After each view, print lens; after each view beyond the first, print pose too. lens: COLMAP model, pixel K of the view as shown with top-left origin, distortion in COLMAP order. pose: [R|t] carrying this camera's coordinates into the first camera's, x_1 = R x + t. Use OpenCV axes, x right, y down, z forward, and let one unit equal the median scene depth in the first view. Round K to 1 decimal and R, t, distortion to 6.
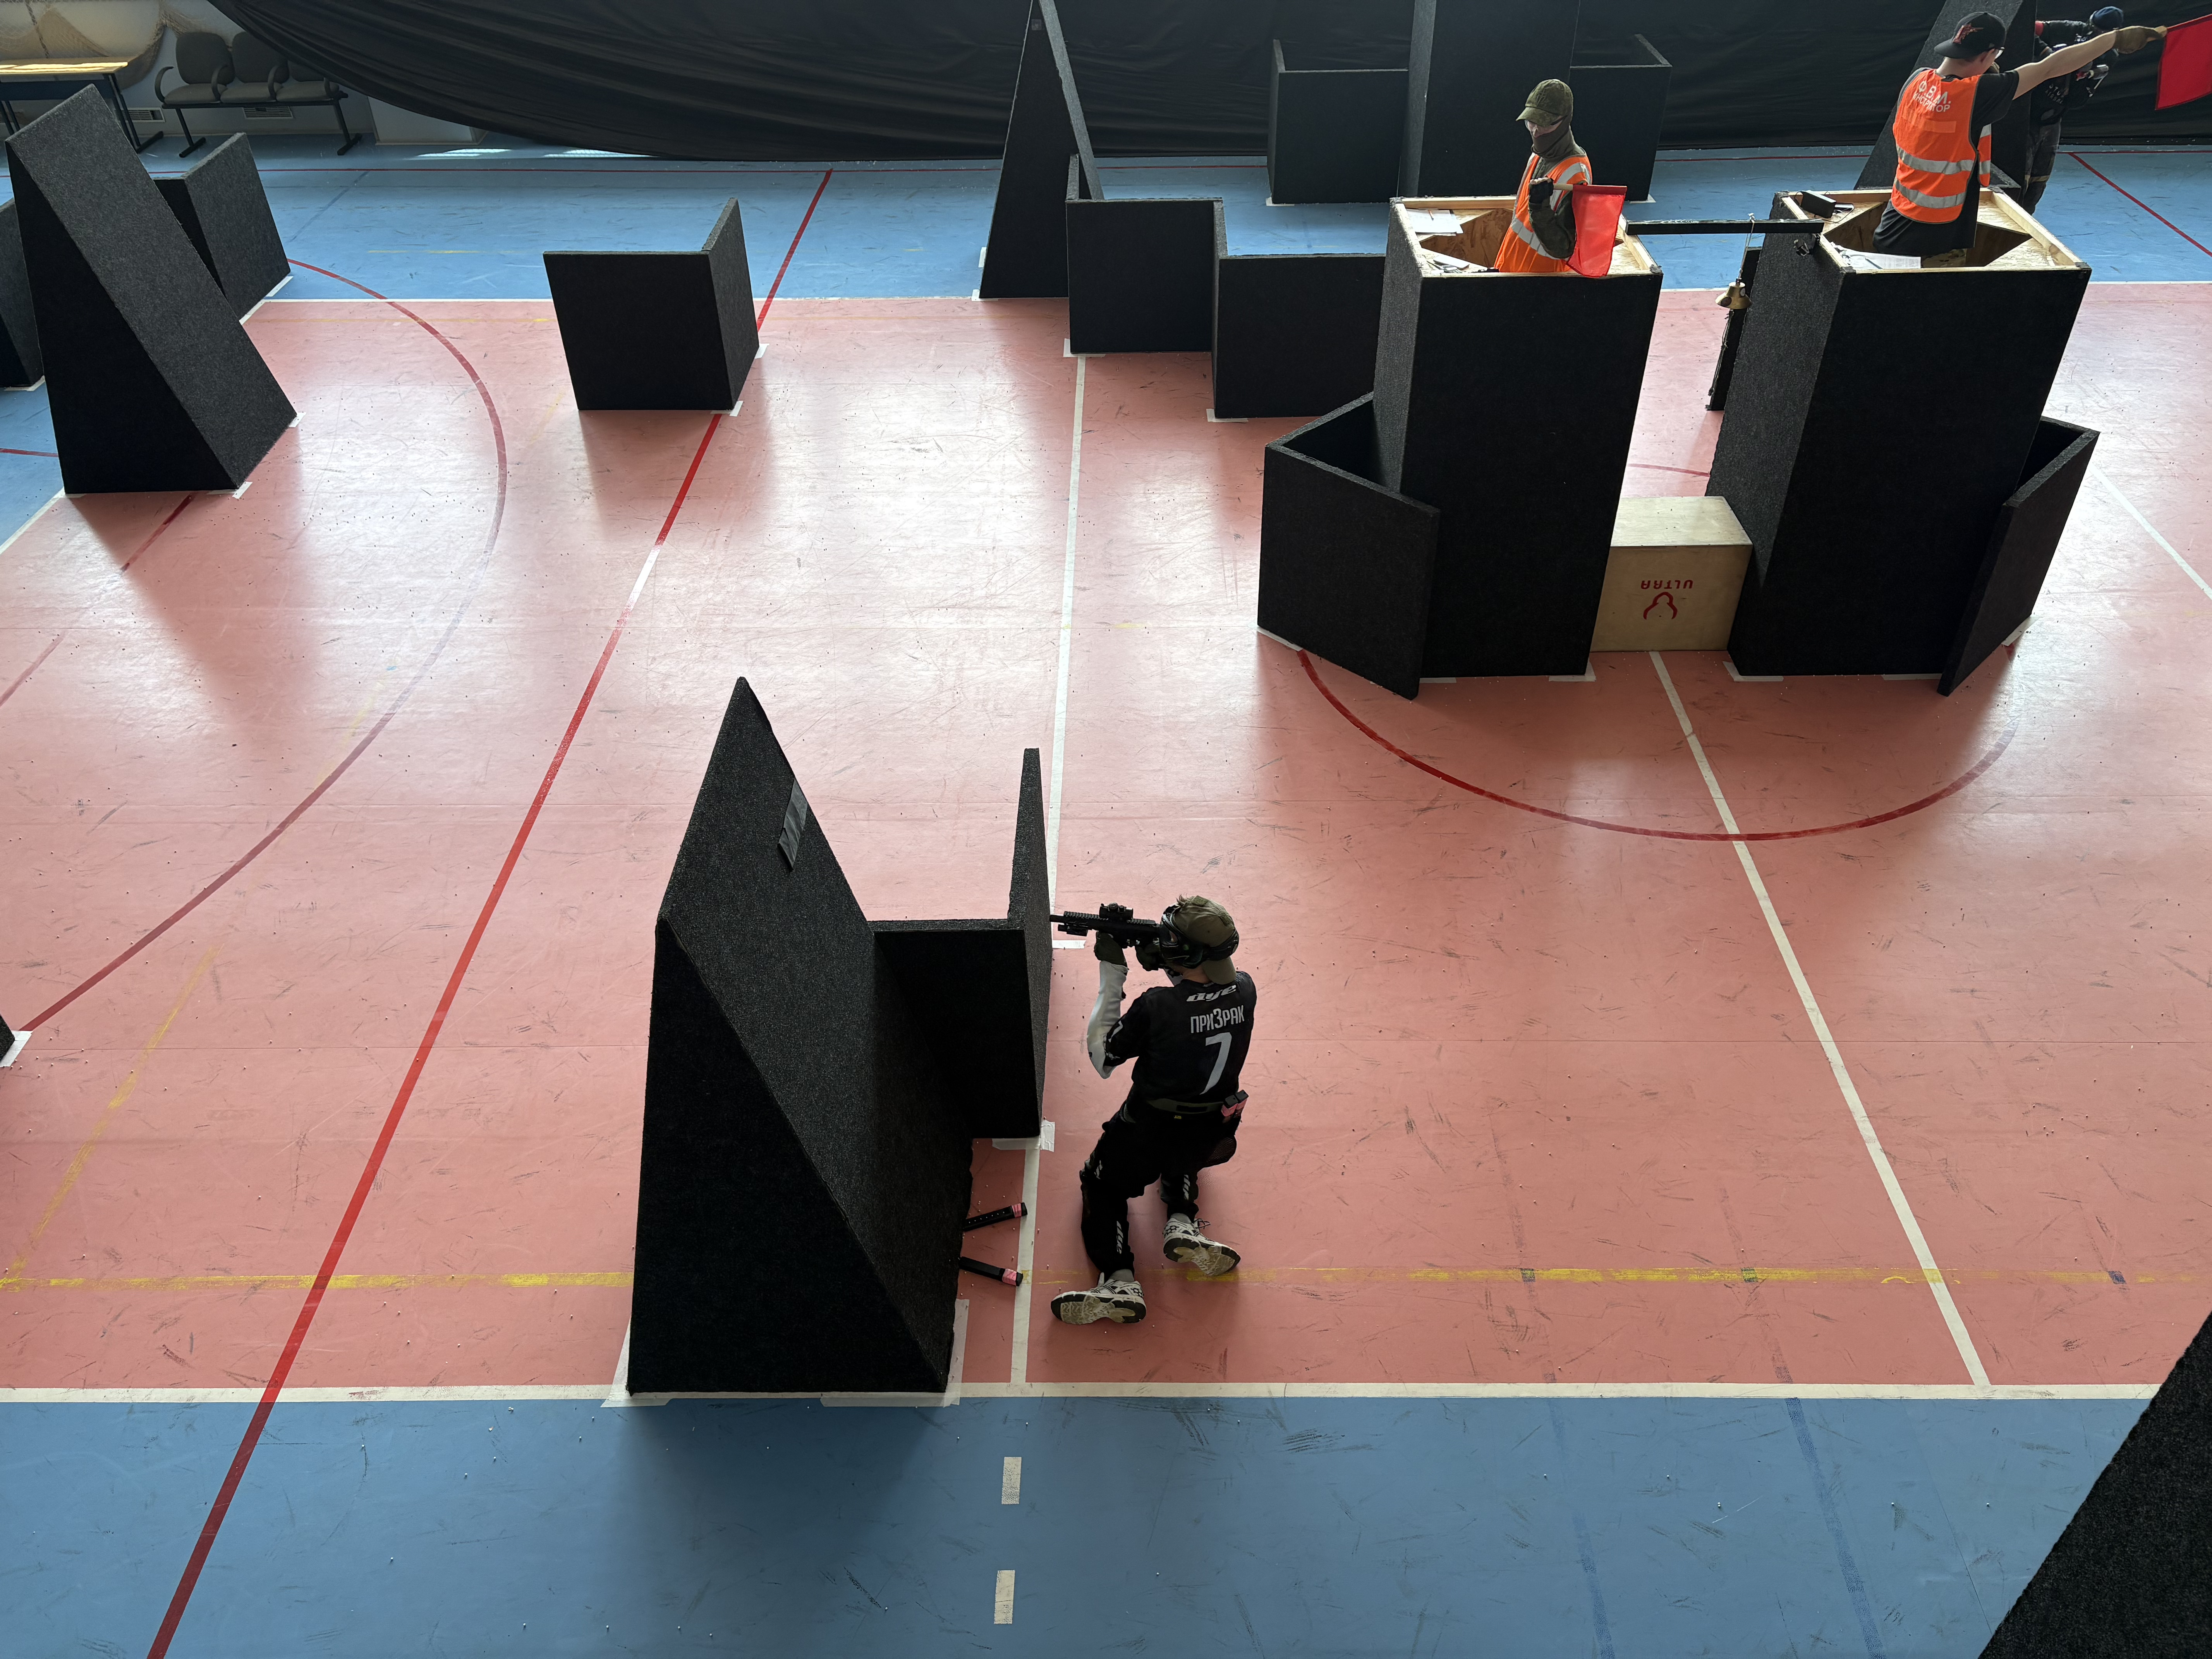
lens RADIAL K [[1674.6, 0, 1111.1], [0, 1674.6, 822.1], [0, 0, 1]] dist [0.049147, -0.048964]
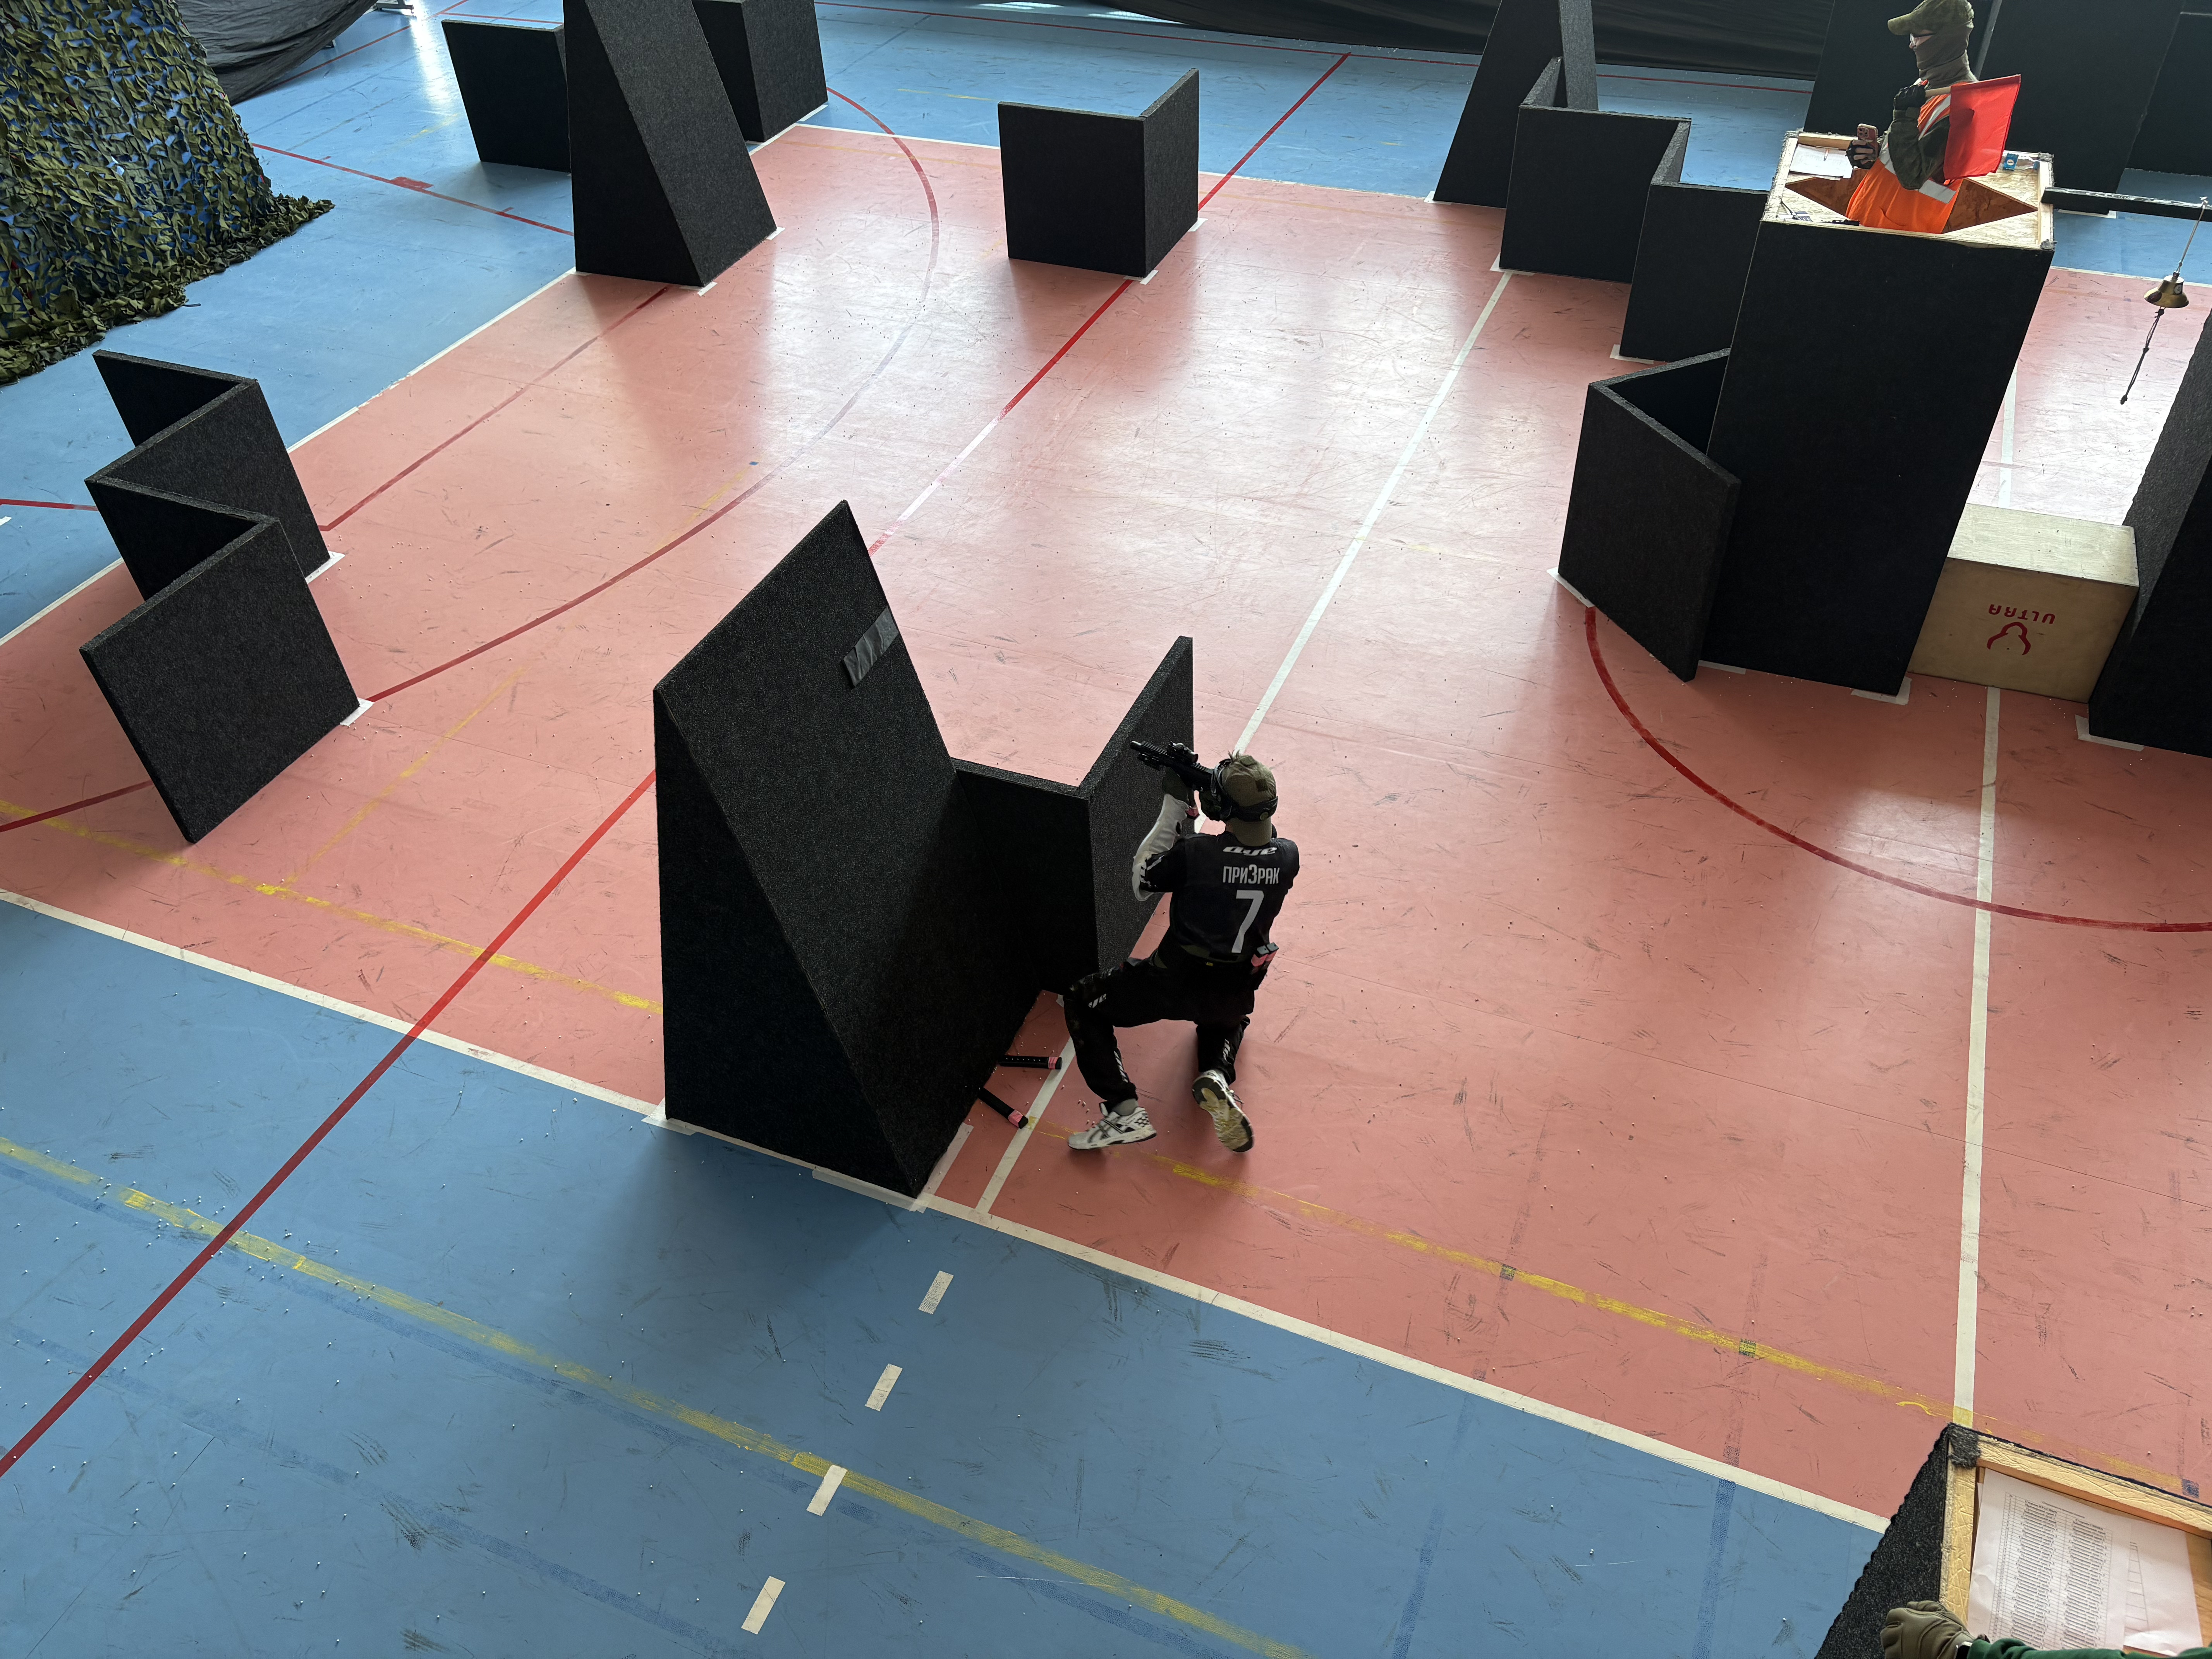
lens RADIAL K [[1674.6, 0, 1098.1], [0, 1674.6, 823.4], [0, 0, 1]] dist [0.049147, -0.048964]
pose [[0.925330, 0.234249, -0.298146, 0.191775], [-0.217291, 0.972013, 0.089309, -0.010740], [0.310722, -0.017855, 0.950333, 0.016135]]
